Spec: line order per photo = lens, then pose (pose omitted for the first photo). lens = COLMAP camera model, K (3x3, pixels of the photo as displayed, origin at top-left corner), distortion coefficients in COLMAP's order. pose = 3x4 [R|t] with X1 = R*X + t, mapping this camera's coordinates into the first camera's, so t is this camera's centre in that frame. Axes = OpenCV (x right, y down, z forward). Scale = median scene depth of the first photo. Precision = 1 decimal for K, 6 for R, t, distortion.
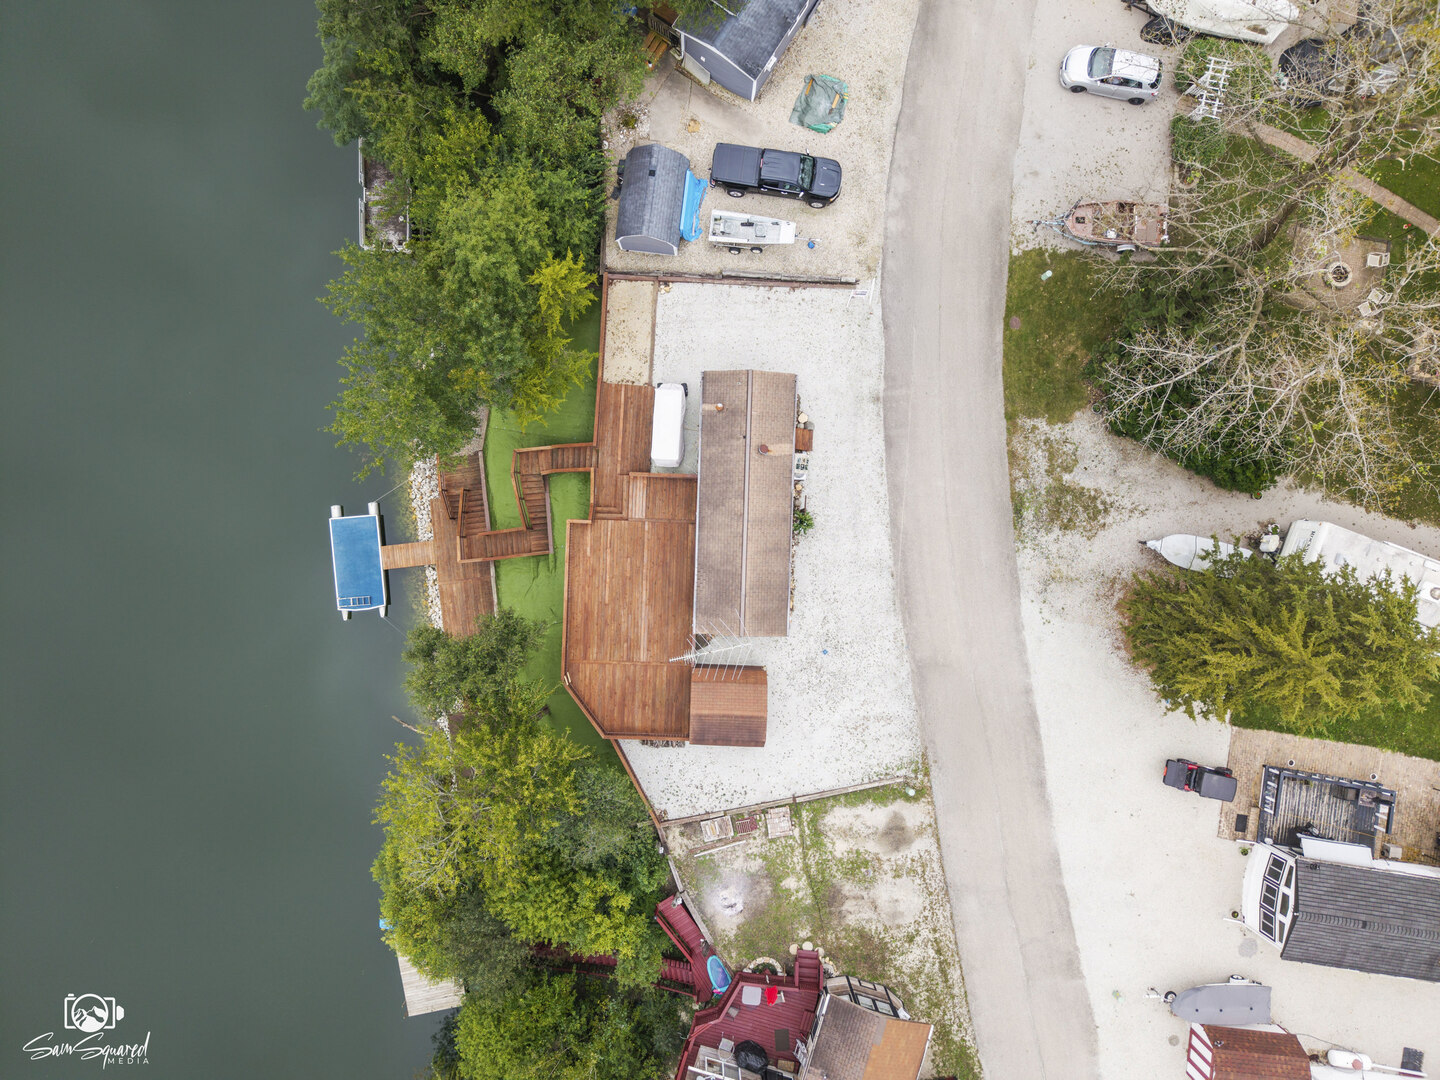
lens RADIAL K [[959.7, 0, 721.2], [0, 959.7, 531.5], [0, 0, 1]] dist [0.000093, -0.018585]
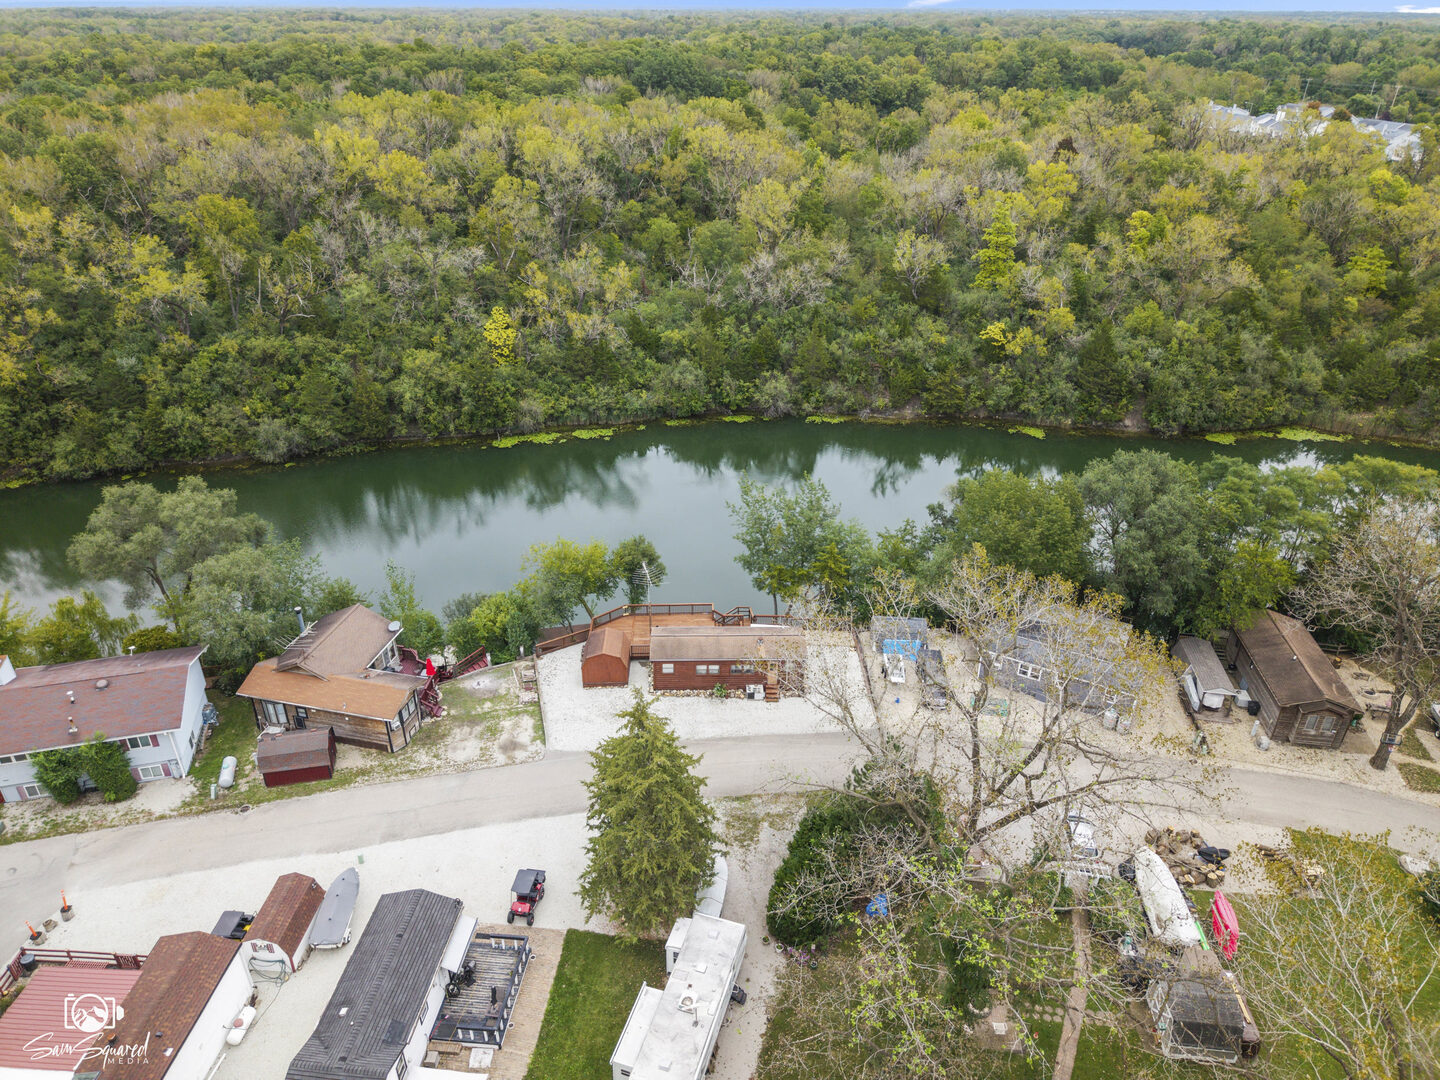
lens RADIAL K [[959.7, 0, 723.6], [0, 959.7, 540.7], [0, 0, 1]] dist [0.000093, -0.018585]
pose [[0.063513, 0.473082, -0.878726, 1.342981], [-0.997976, 0.027200, -0.057488, 0.067096], [-0.003295, 0.880598, 0.473852, 0.026946]]
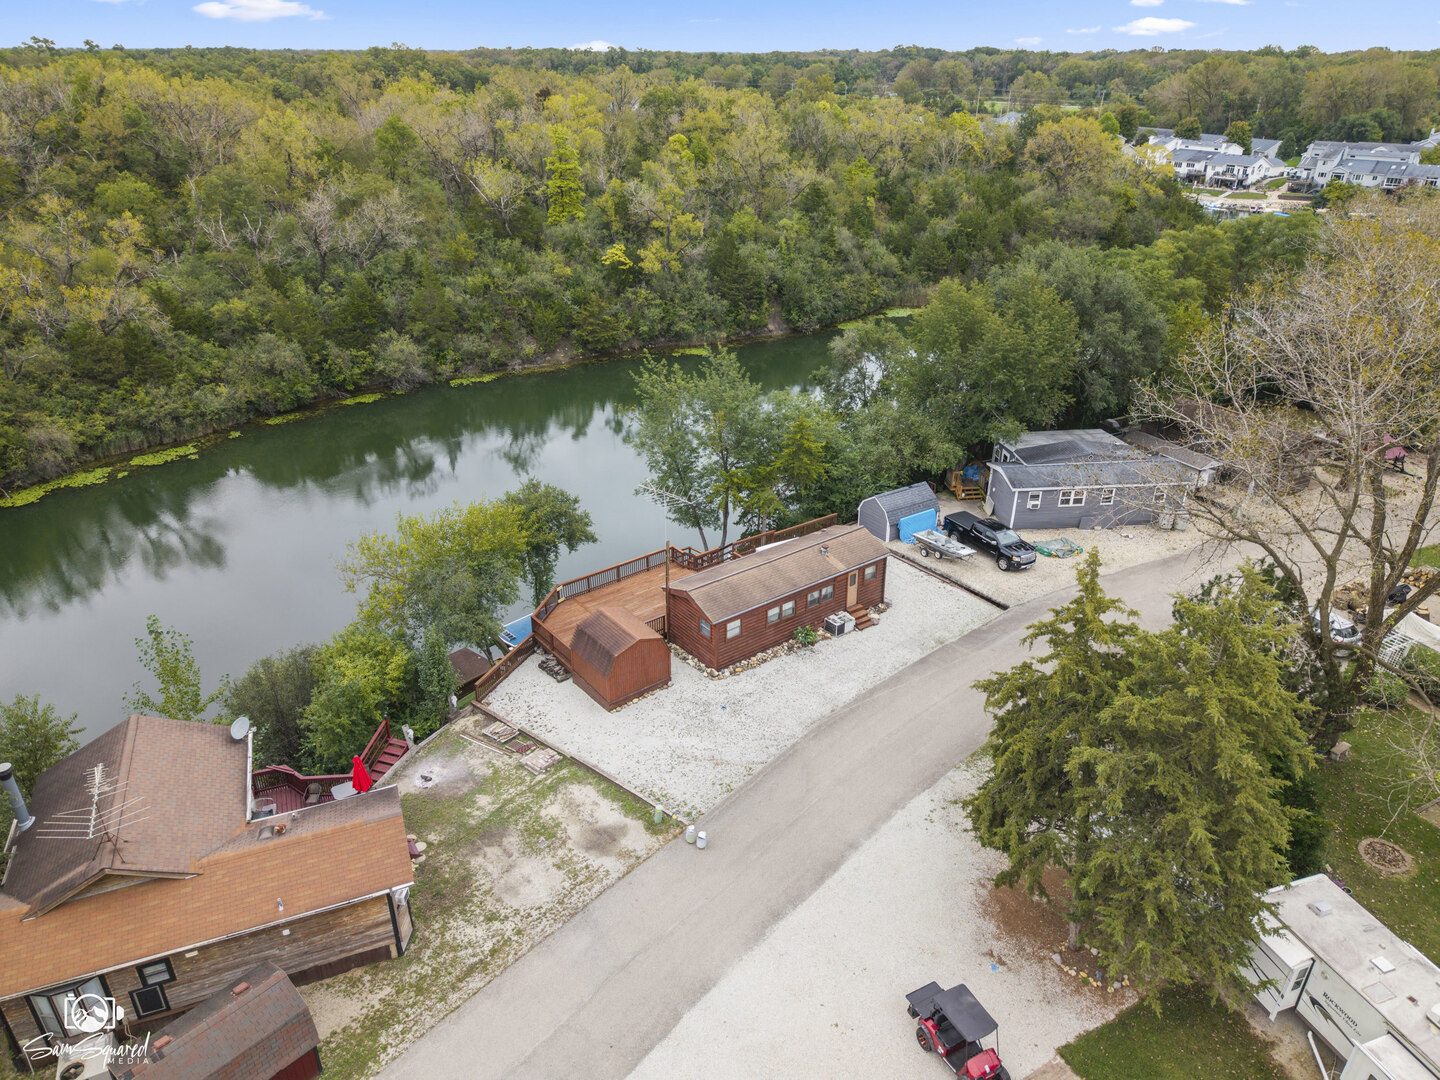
lens RADIAL K [[959.7, 0, 728.3], [0, 959.7, 540.3], [0, 0, 1]] dist [0.000093, -0.018585]
pose [[0.644136, 0.341048, -0.684671, 0.702915], [-0.764907, 0.284441, -0.577936, 0.622404], [-0.002355, 0.895980, 0.444089, 0.431464]]
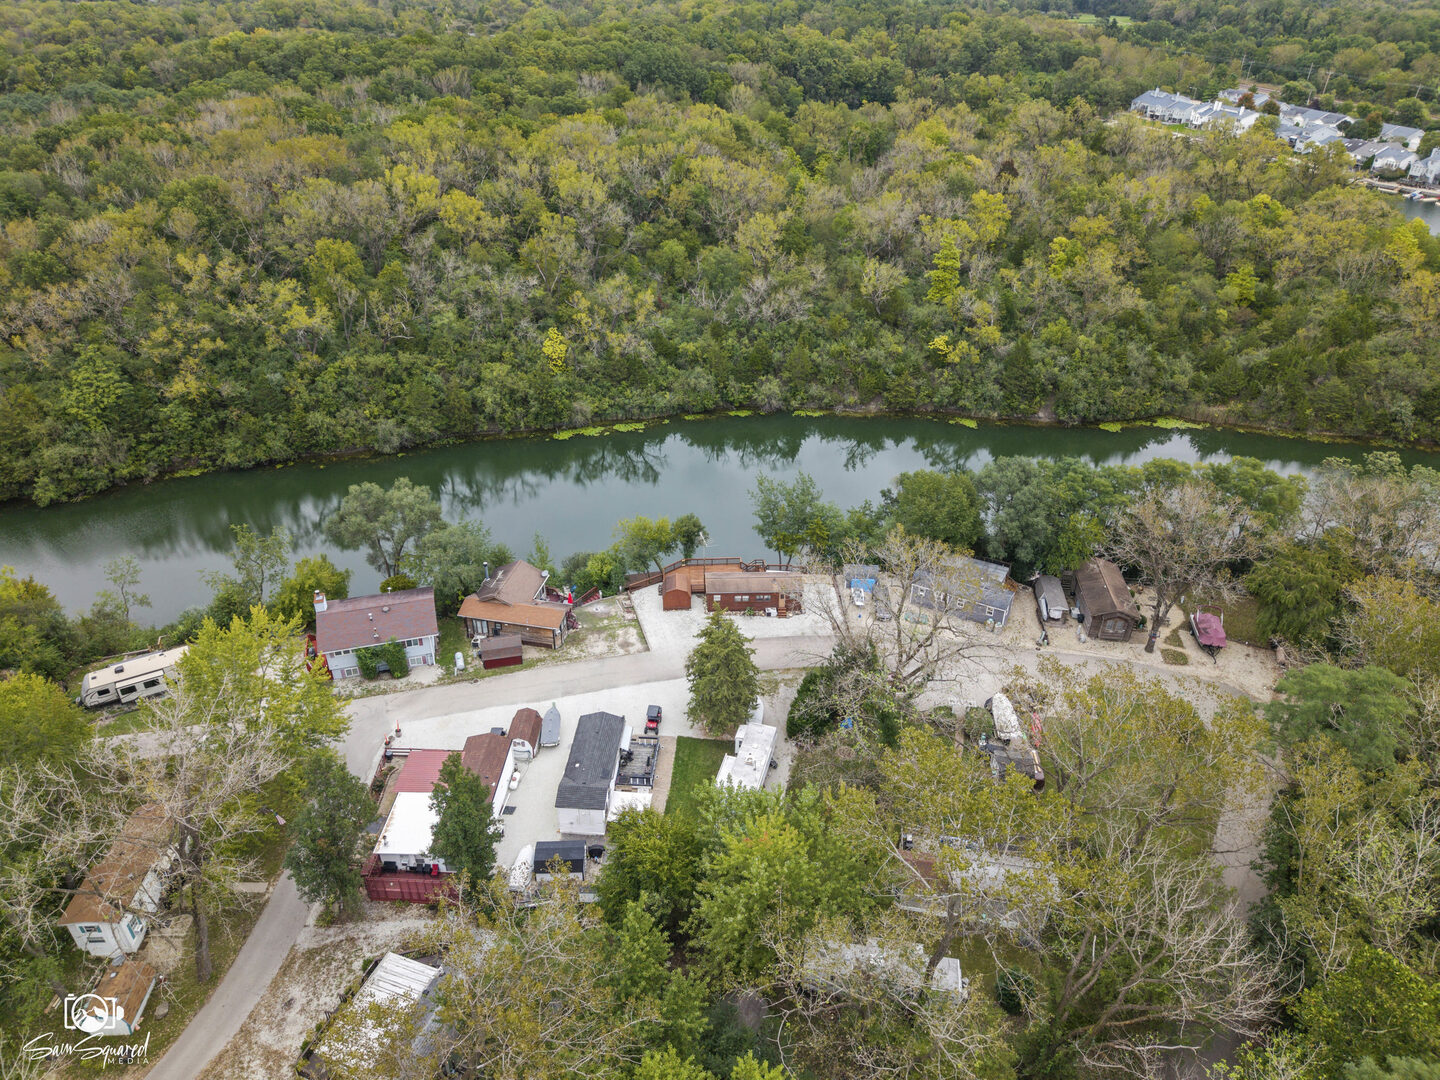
lens RADIAL K [[959.7, 0, 723.1], [0, 959.7, 541.3], [0, 0, 1]] dist [0.000093, -0.018585]
pose [[0.090399, 0.515132, -0.852330, 2.130607], [-0.995879, 0.040529, -0.081129, 0.256733], [-0.007248, 0.856152, 0.516673, -0.474802]]
